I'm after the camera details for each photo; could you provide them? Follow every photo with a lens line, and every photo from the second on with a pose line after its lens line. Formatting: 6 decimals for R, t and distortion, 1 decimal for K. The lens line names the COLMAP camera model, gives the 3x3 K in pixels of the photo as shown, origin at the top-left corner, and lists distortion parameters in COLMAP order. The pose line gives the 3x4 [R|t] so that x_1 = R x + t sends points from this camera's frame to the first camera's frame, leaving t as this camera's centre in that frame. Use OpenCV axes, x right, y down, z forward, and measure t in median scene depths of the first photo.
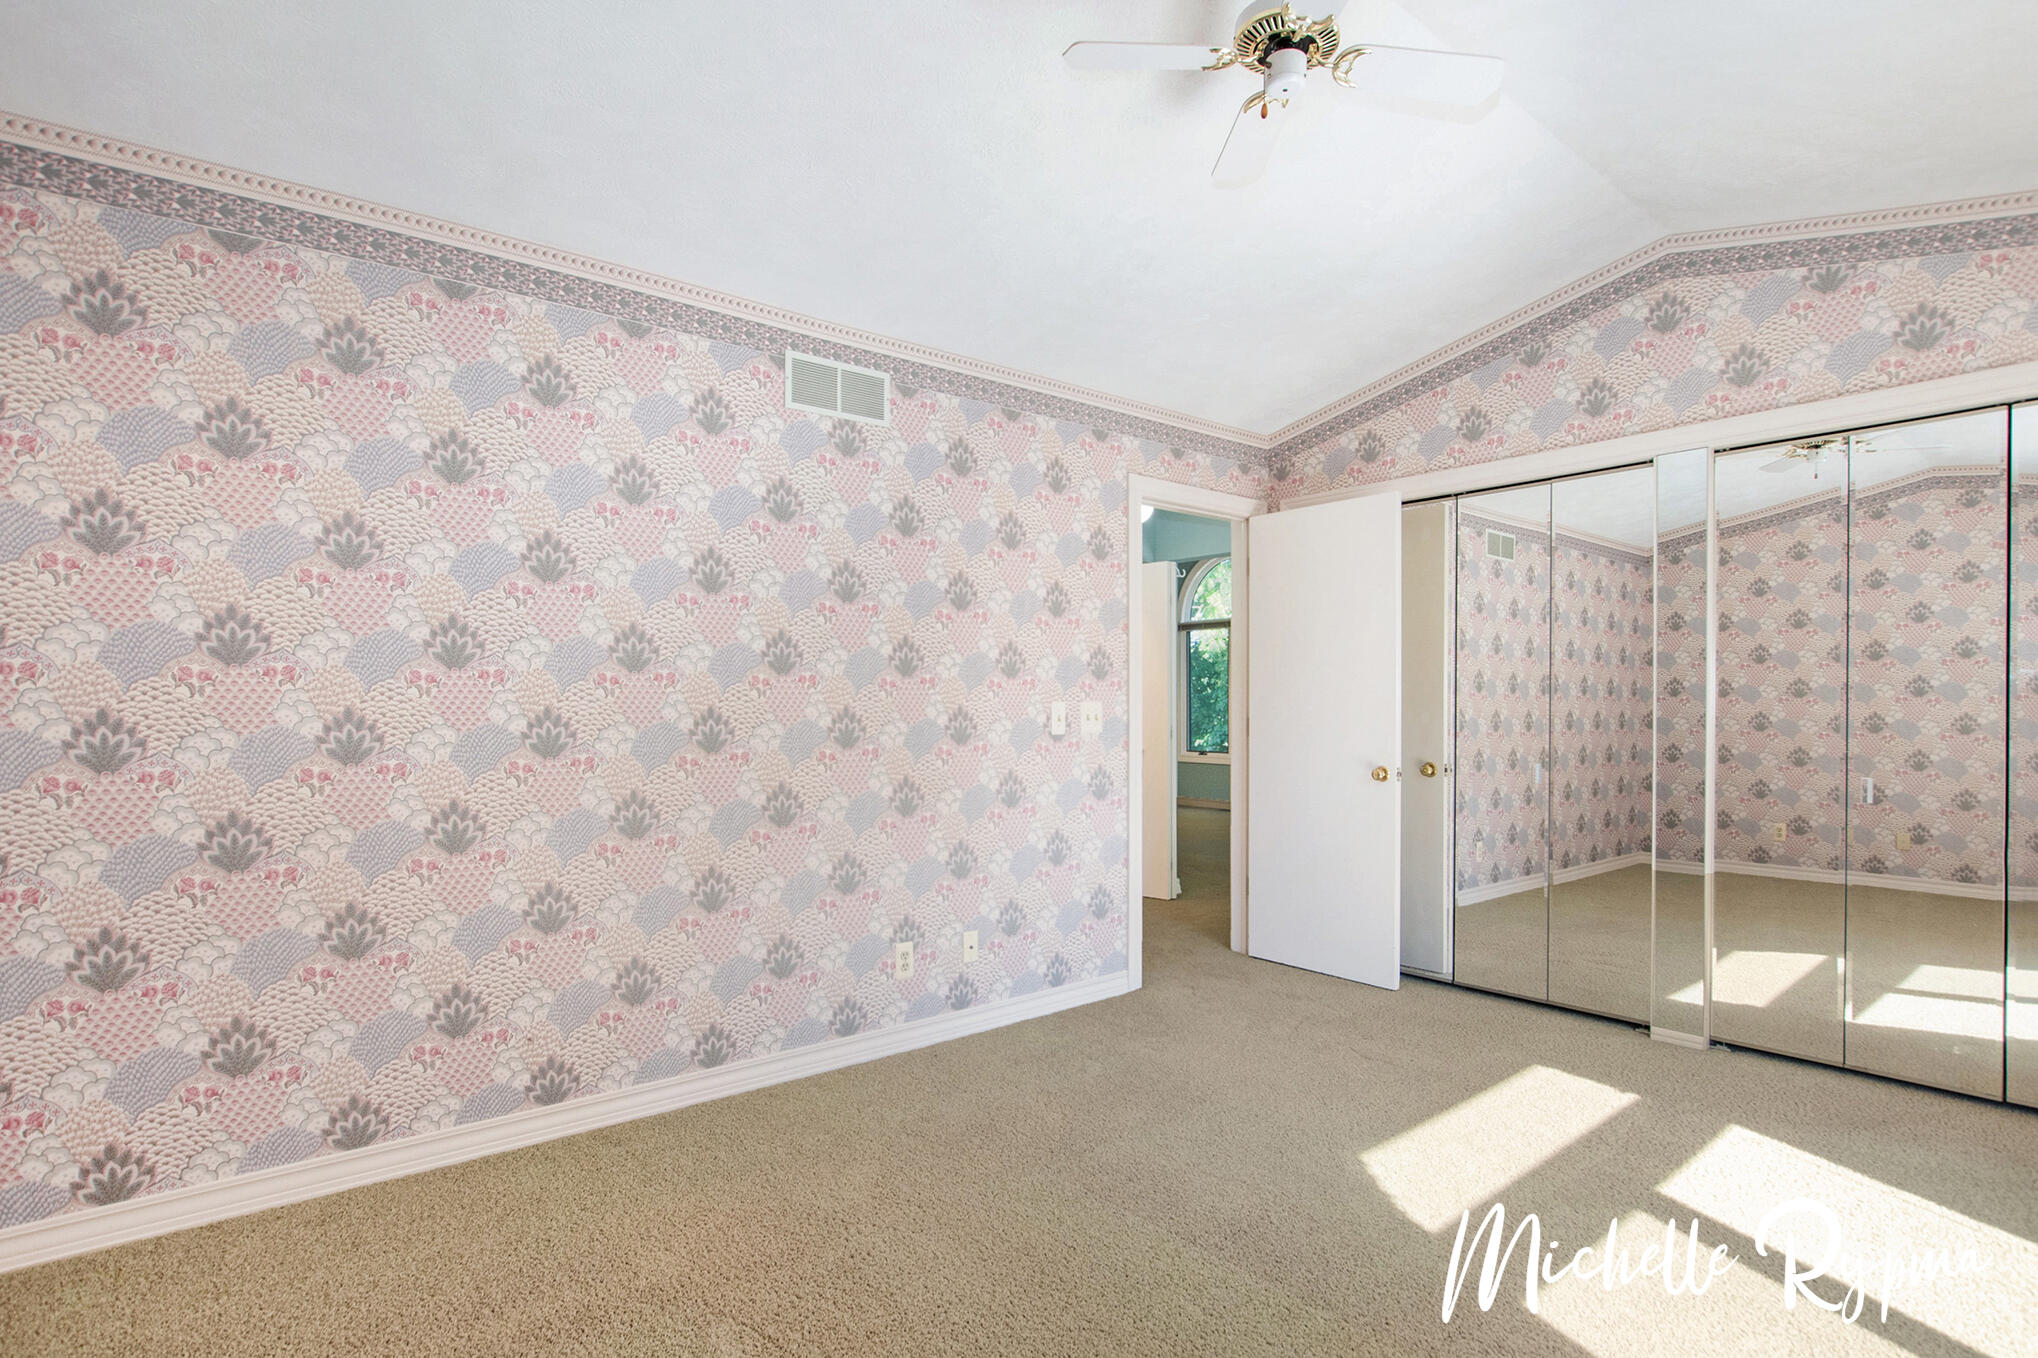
lens RADIAL K [[987.2, 0, 1015.4], [0, 987.2, 694.0], [0, 0, 1]] dist [-0.034788, 0.000908]
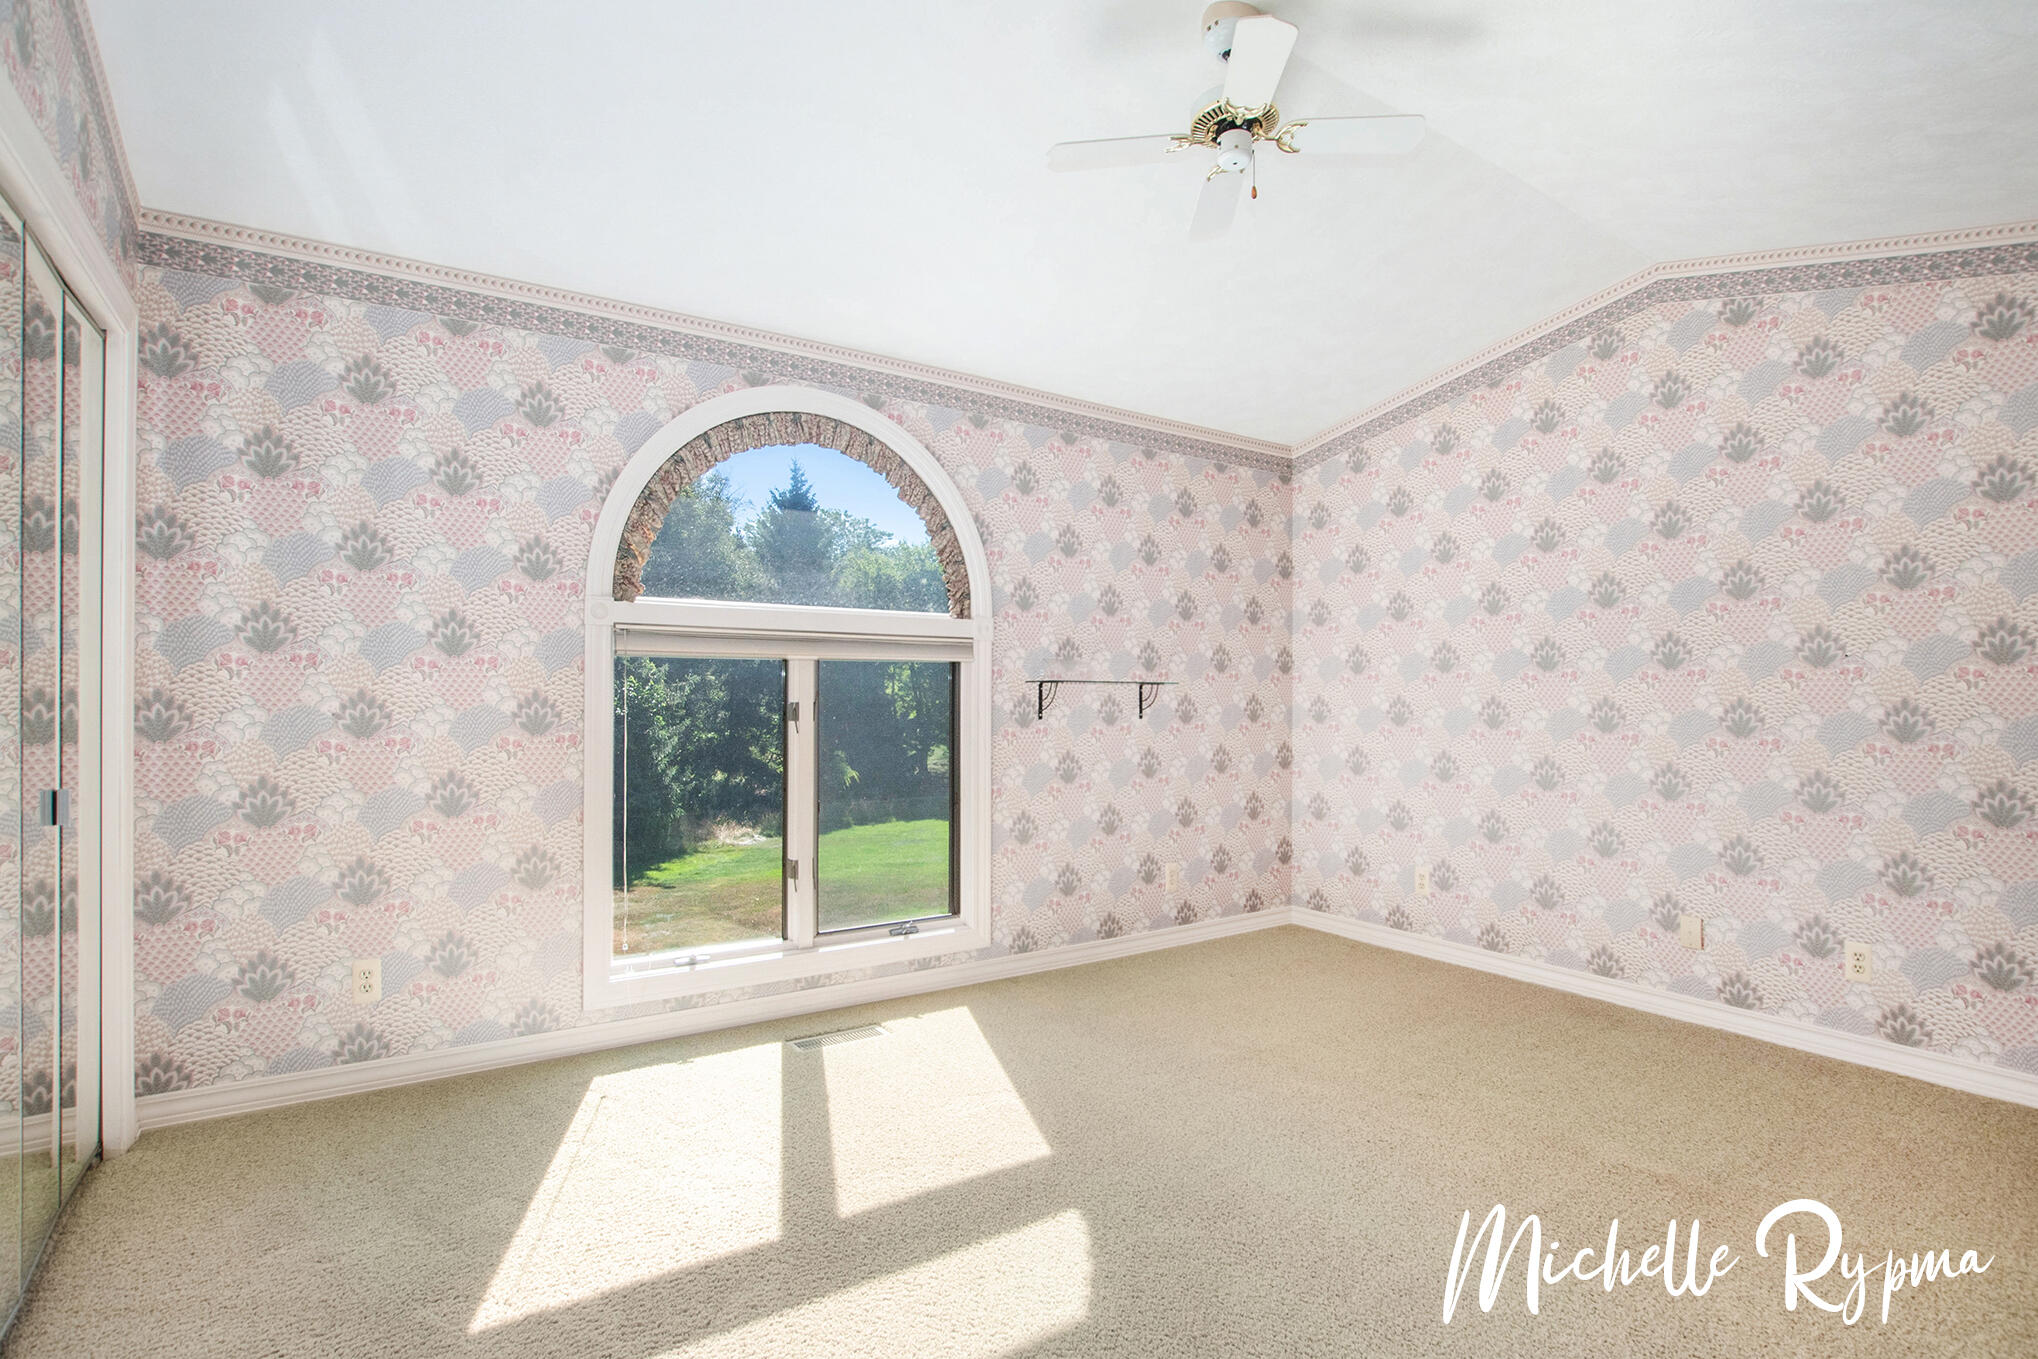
lens RADIAL K [[797.5, 0, 1019.0], [0, 797.5, 679.5], [0, 0, 1]] dist [-0.015031, -0.002733]
pose [[0.984917, 0.007054, -0.172884, 0.246427], [-0.008019, 0.999956, -0.004886, 0.000753], [0.172842, 0.006198, 0.984930, 0.197910]]
